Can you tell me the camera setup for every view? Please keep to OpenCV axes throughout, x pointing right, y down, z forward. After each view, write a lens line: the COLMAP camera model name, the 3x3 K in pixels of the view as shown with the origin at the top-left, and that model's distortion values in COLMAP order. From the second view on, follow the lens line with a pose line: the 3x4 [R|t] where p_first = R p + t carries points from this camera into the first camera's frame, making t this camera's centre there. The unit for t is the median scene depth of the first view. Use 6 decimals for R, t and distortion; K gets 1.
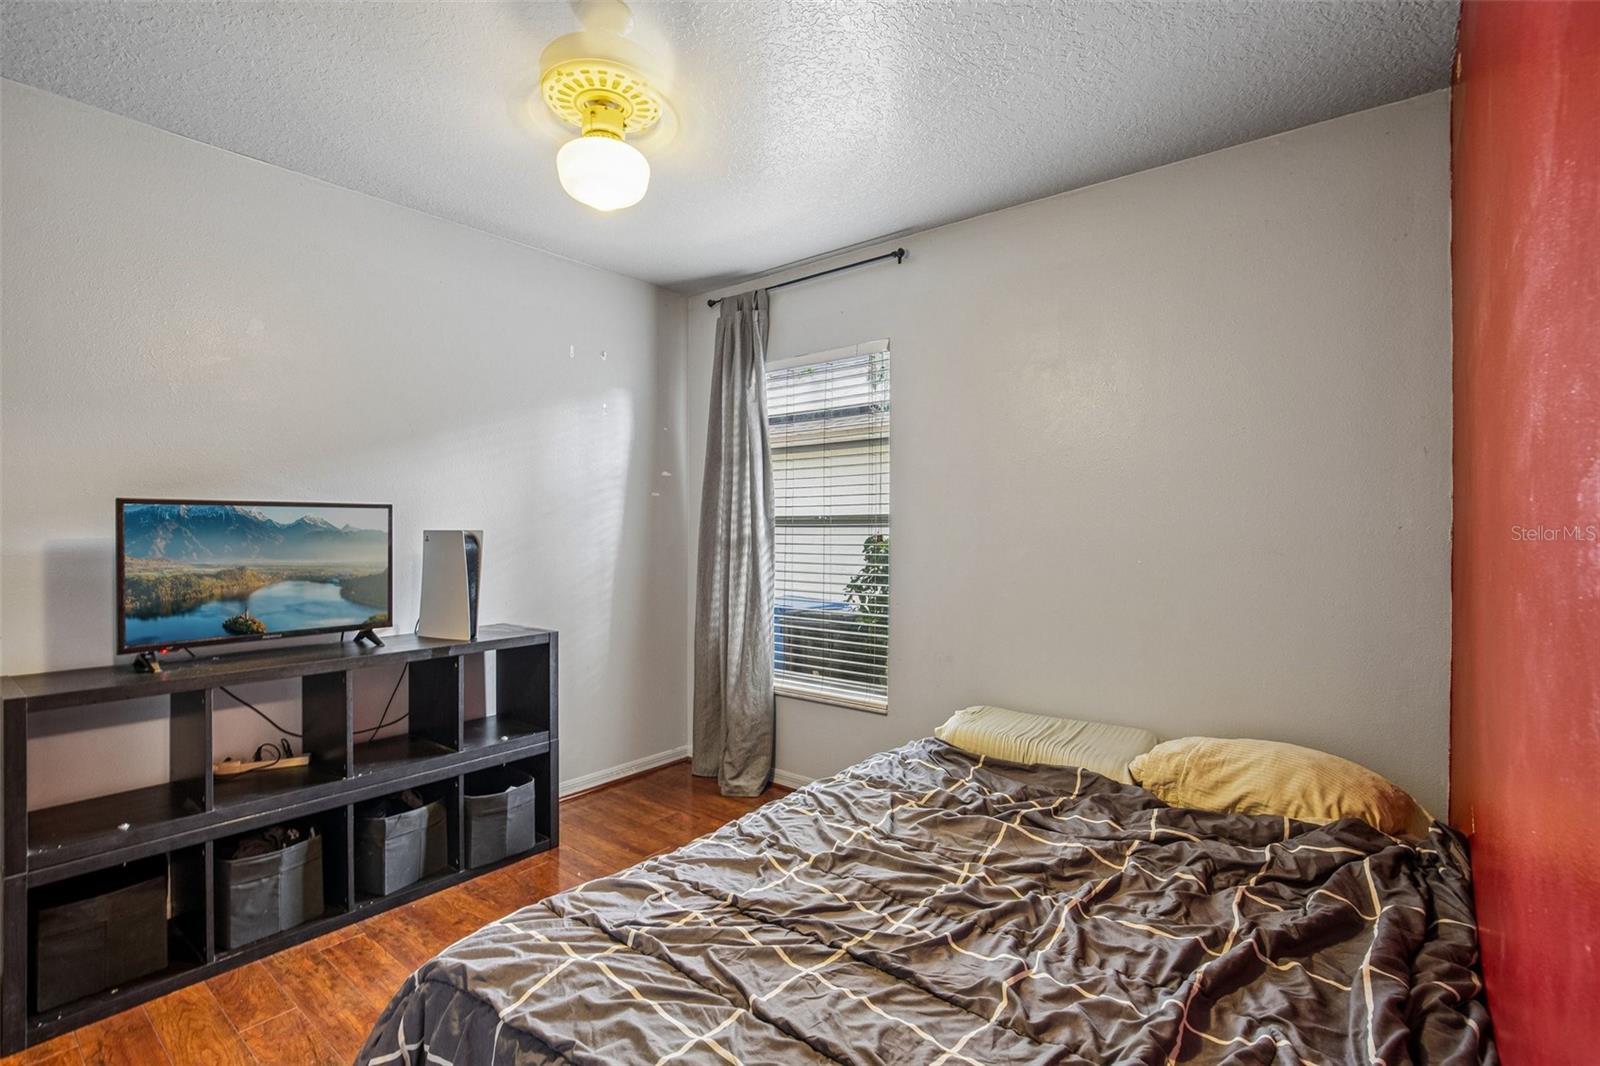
lens RADIAL K [[743.1, 0, 799.5], [0, 743.1, 528.0], [0, 0, 1]] dist [-0.016310, 0.000835]
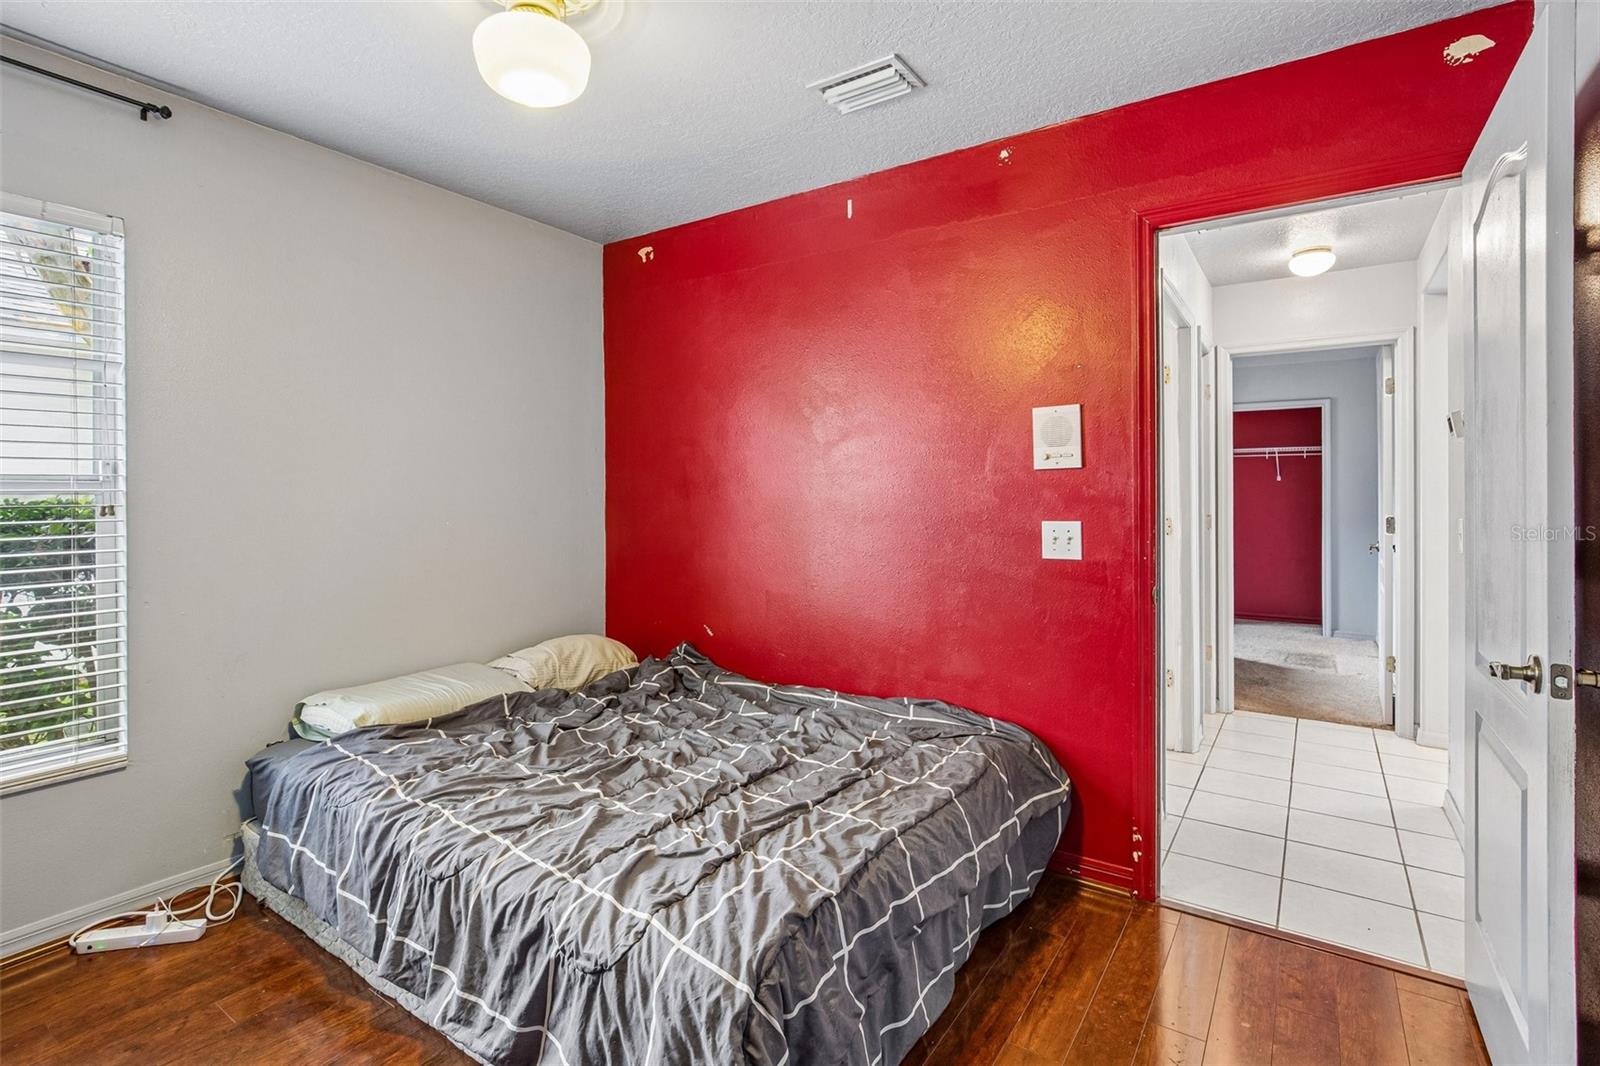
lens RADIAL K [[758.2, 0, 794.7], [0, 758.2, 491.7], [0, 0, 1]] dist [-0.001599, 0.000004]
pose [[-0.074611, -0.000178, 0.997213, -1.014816], [0.000600, 1.000000, 0.000224, -0.005934], [-0.997213, 0.000615, -0.074611, 0.710002]]
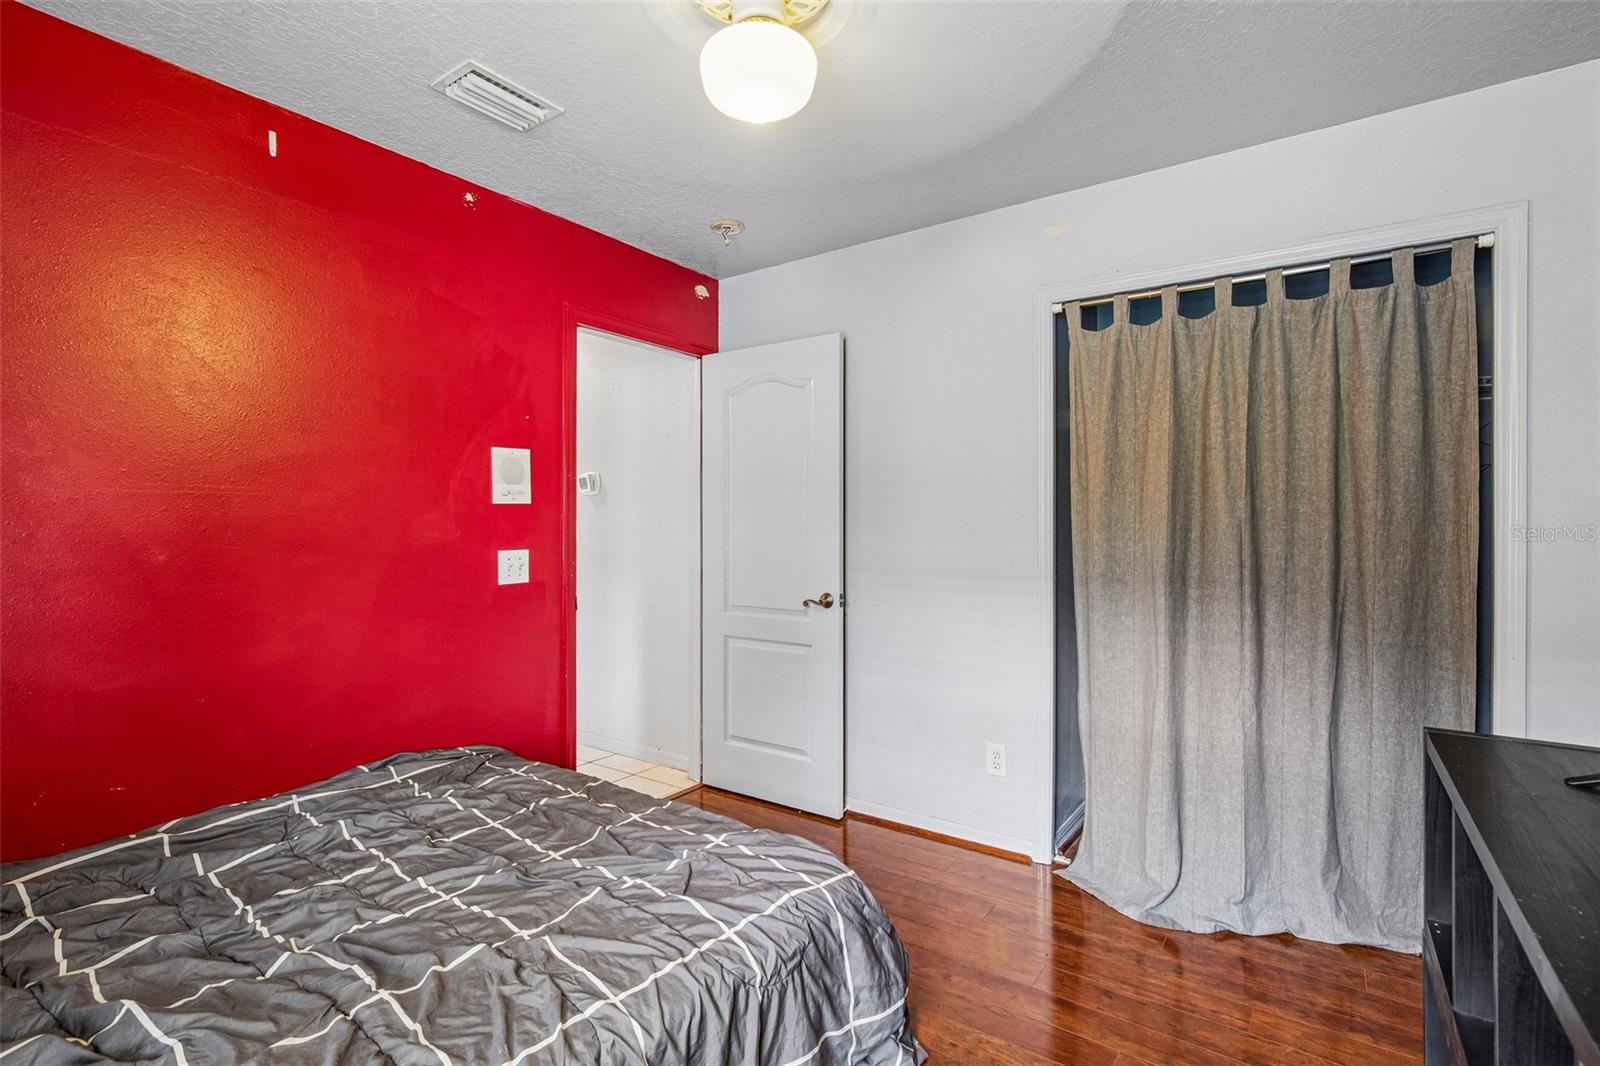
lens RADIAL K [[743.1, 0, 799.5], [0, 743.1, 528.0], [0, 0, 1]] dist [-0.016310, 0.000835]
pose [[-0.998944, 0.000689, -0.045942, -0.273458], [0.000565, 0.999996, 0.002717, -0.001870], [0.045944, 0.002688, -0.998940, 1.583913]]
